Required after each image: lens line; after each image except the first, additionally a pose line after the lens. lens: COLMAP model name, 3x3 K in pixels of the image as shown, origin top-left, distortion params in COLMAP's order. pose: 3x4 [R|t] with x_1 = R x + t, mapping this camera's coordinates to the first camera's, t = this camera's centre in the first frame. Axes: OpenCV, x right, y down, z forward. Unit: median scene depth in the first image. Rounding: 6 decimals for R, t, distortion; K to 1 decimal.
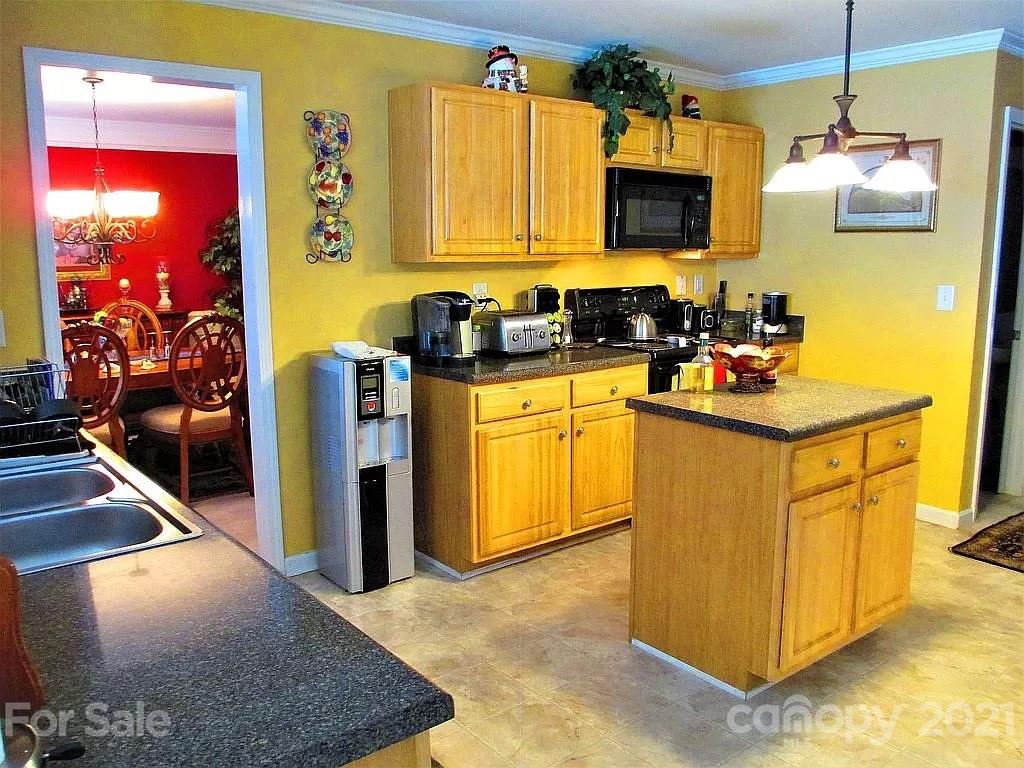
lens RADIAL K [[867.9, 0, 512.0], [0, 867.9, 384.0], [0, 0, 1]] dist [-0.008961, -0.006989]
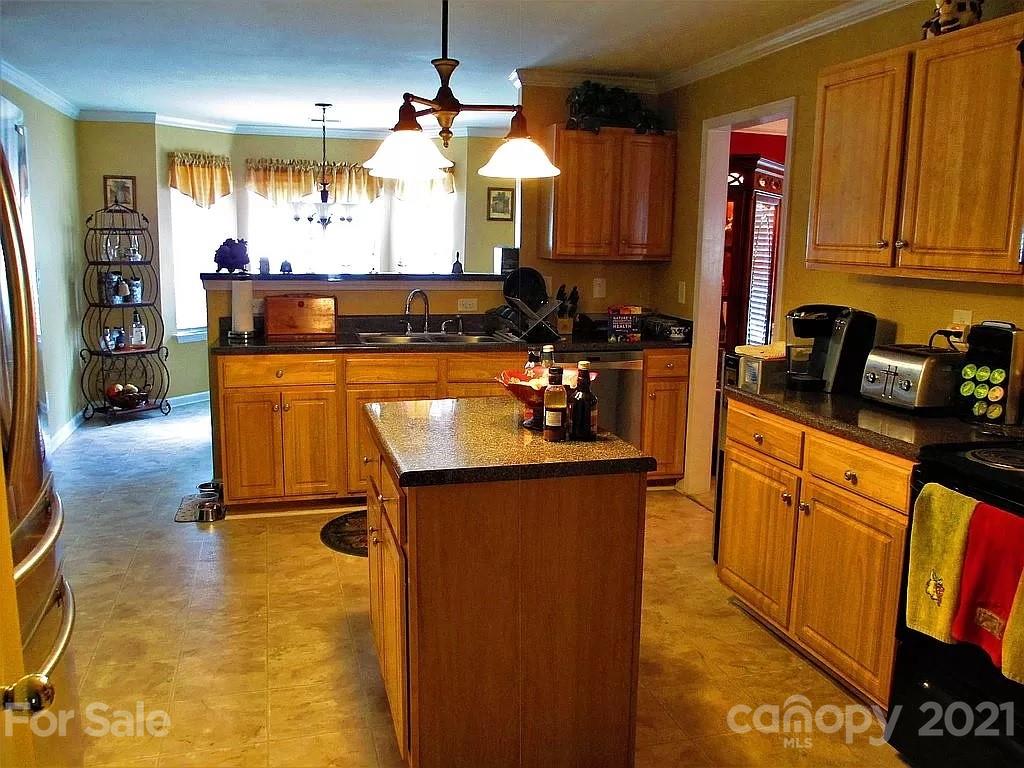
lens RADIAL K [[867.9, 0, 512.0], [0, 867.9, 384.0], [0, 0, 1]] dist [-0.008961, -0.006989]
pose [[-0.382597, 0.148295, -0.911936, 0.837873], [-0.172455, 0.958225, 0.228174, -0.171752], [0.907678, 0.244567, -0.341040, 1.015815]]
